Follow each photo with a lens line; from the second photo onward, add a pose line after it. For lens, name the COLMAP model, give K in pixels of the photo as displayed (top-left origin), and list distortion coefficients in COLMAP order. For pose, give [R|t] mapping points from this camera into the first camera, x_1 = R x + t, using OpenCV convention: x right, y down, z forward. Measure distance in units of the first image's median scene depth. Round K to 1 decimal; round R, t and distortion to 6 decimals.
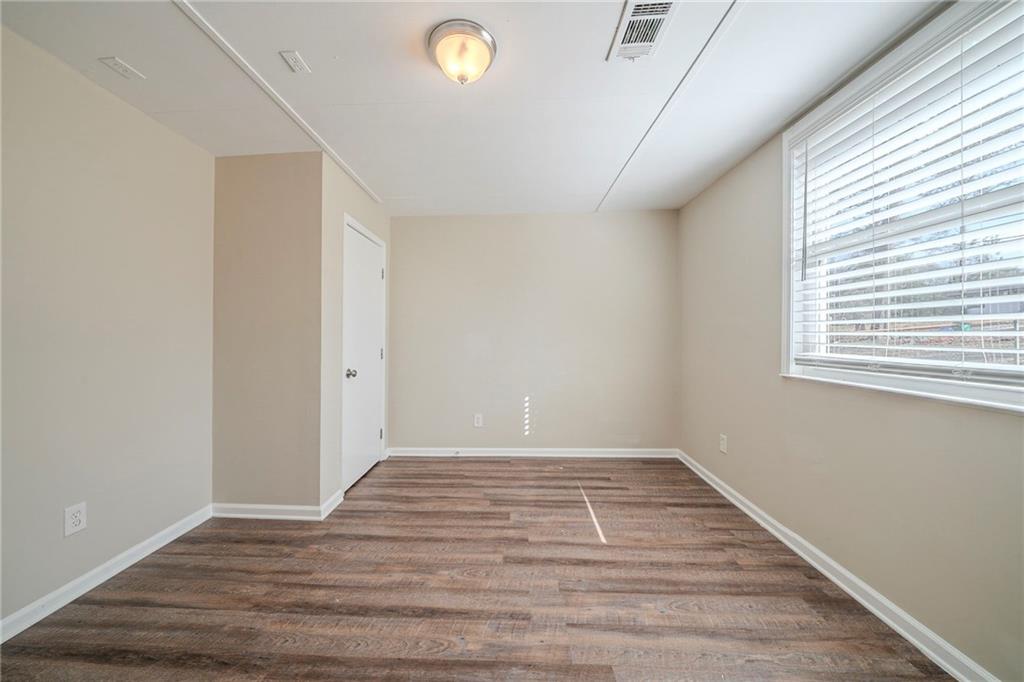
lens RADIAL K [[351.2, 0, 500.2], [0, 351.2, 337.1], [0, 0, 1]] dist [-0.006264, -0.000057]
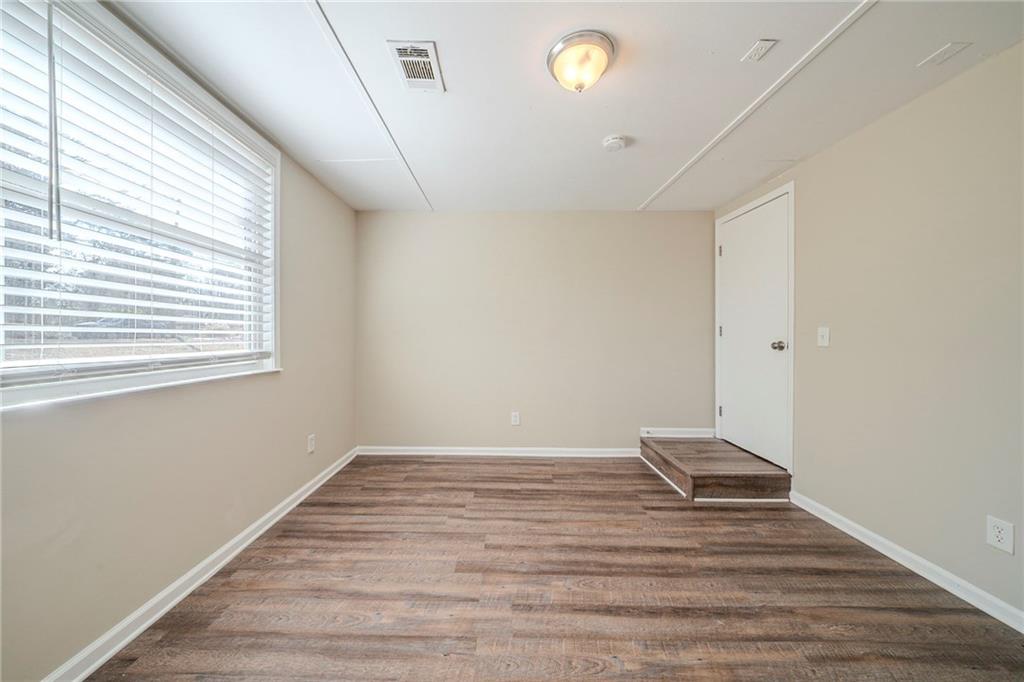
lens RADIAL K [[351.2, 0, 500.2], [0, 351.2, 337.1], [0, 0, 1]] dist [-0.006264, -0.000057]
pose [[-0.999559, -0.005078, -0.029246, 0.154829], [-0.005304, 0.999957, 0.007646, -0.003884], [0.029205, 0.007798, -0.999543, 2.015834]]
